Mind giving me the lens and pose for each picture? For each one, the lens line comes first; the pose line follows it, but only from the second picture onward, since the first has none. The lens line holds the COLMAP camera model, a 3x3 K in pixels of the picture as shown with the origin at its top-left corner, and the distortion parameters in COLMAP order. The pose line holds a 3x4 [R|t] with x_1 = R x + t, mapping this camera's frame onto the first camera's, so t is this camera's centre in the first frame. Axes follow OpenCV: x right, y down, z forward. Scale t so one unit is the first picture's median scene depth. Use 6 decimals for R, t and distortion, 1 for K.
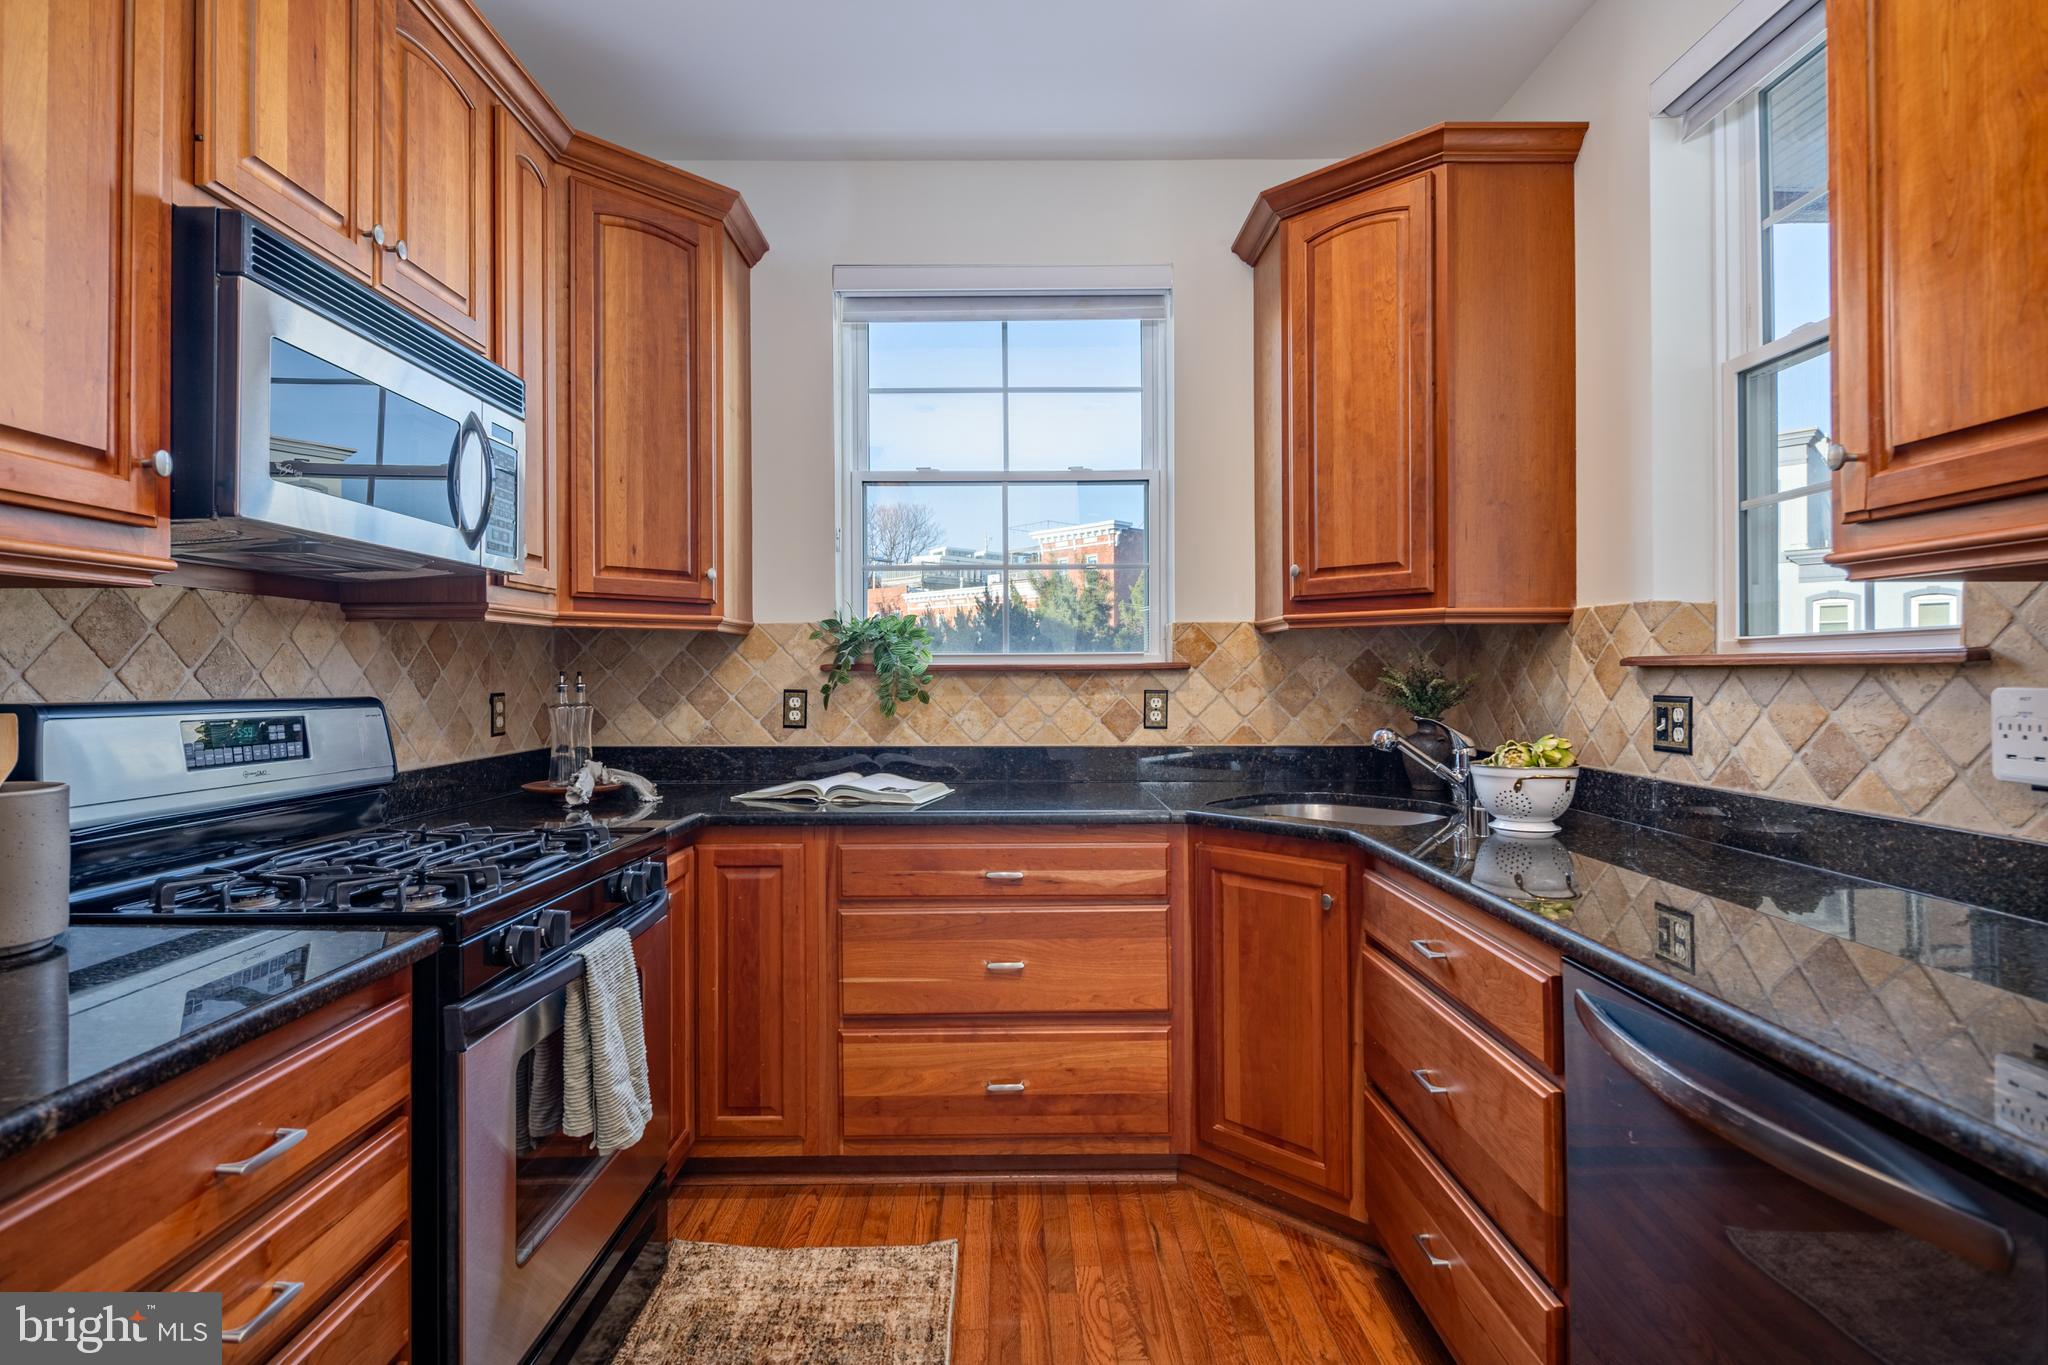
lens RADIAL K [[996.0, 0, 1016.5], [0, 996.0, 670.3], [0, 0, 1]] dist [0.001220, -0.000445]
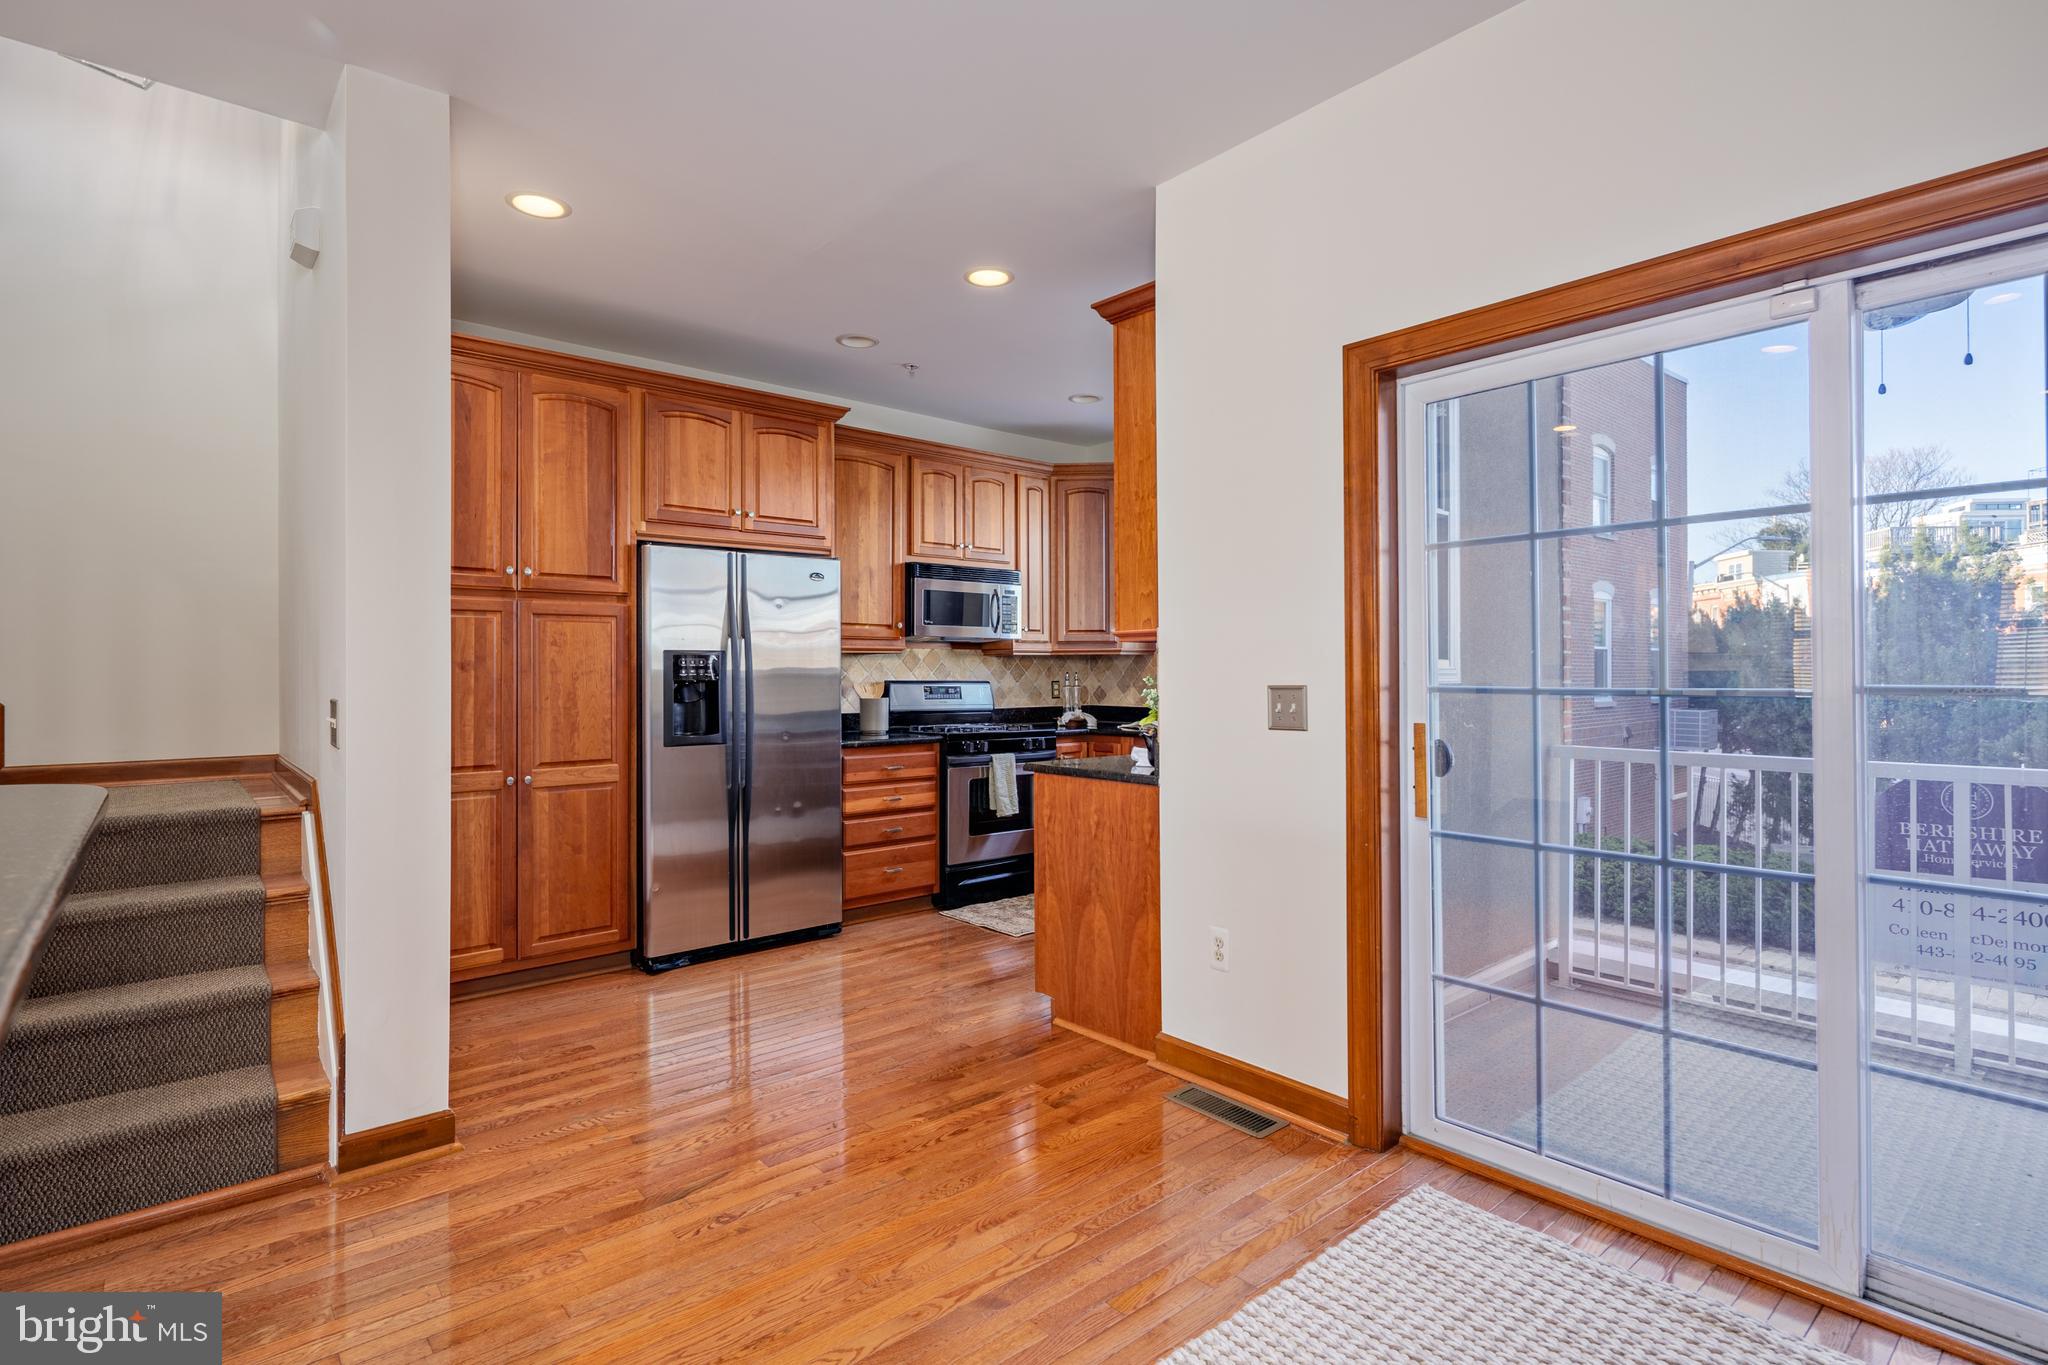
lens RADIAL K [[996.0, 0, 1016.5], [0, 996.0, 670.3], [0, 0, 1]] dist [0.001220, -0.000445]
pose [[0.649851, -0.001103, -0.760061, 1.438205], [0.002375, 0.999997, 0.000579, -0.005787], [0.760058, -0.002181, 0.649851, -0.748886]]
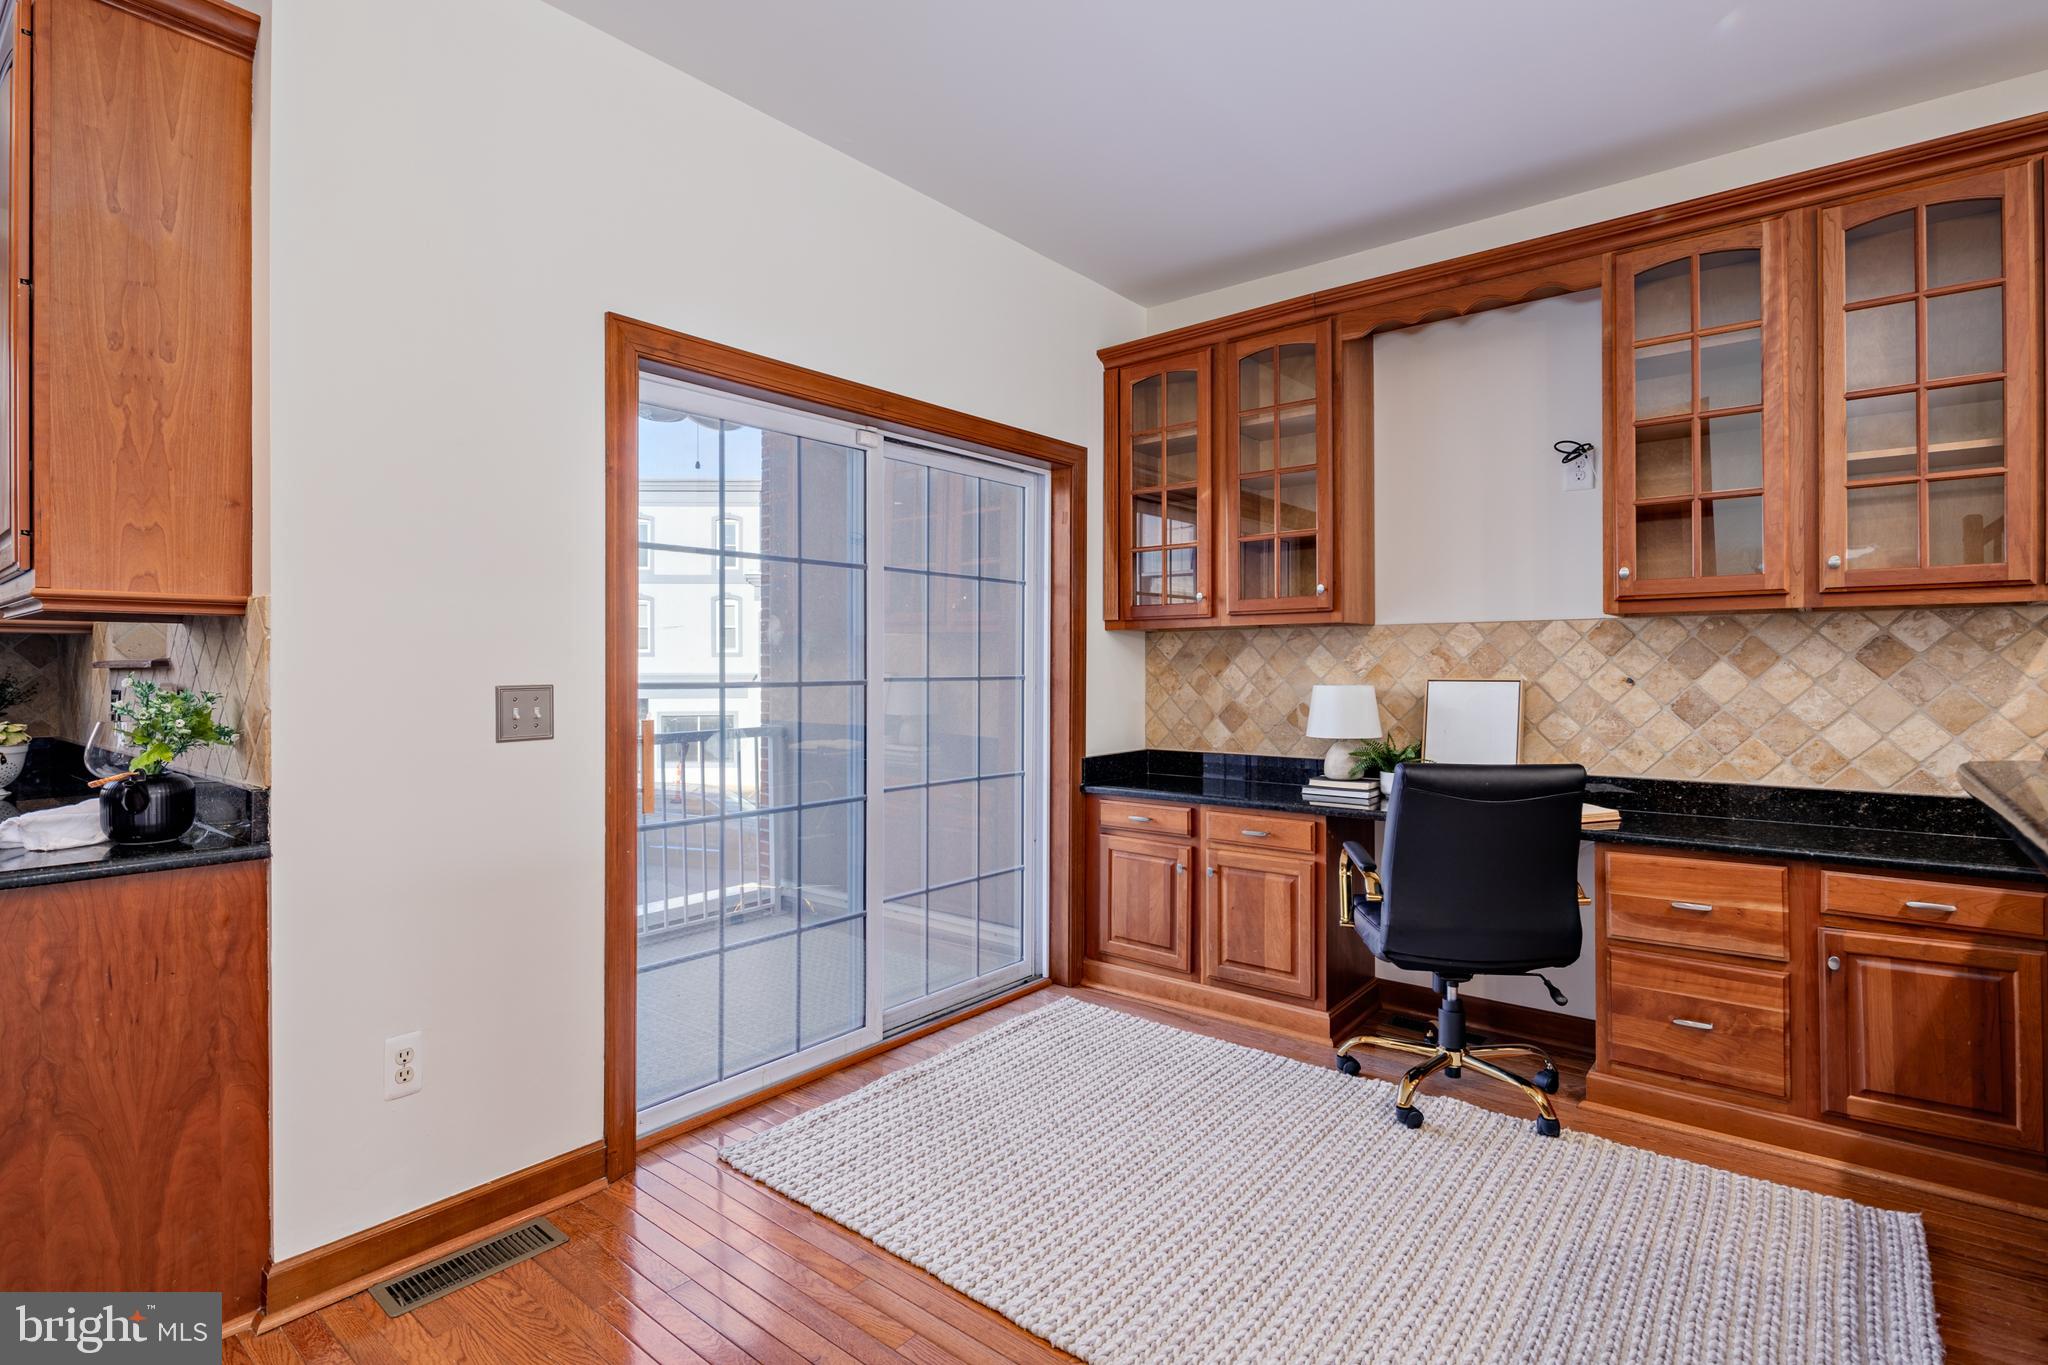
lens RADIAL K [[996.0, 0, 1016.5], [0, 996.0, 670.3], [0, 0, 1]] dist [0.001220, -0.000445]
pose [[0.636983, -0.000337, 0.770878, 0.335421], [0.000092, 1.000000, 0.000361, -0.001652], [-0.770878, -0.000159, 0.636983, -0.714606]]
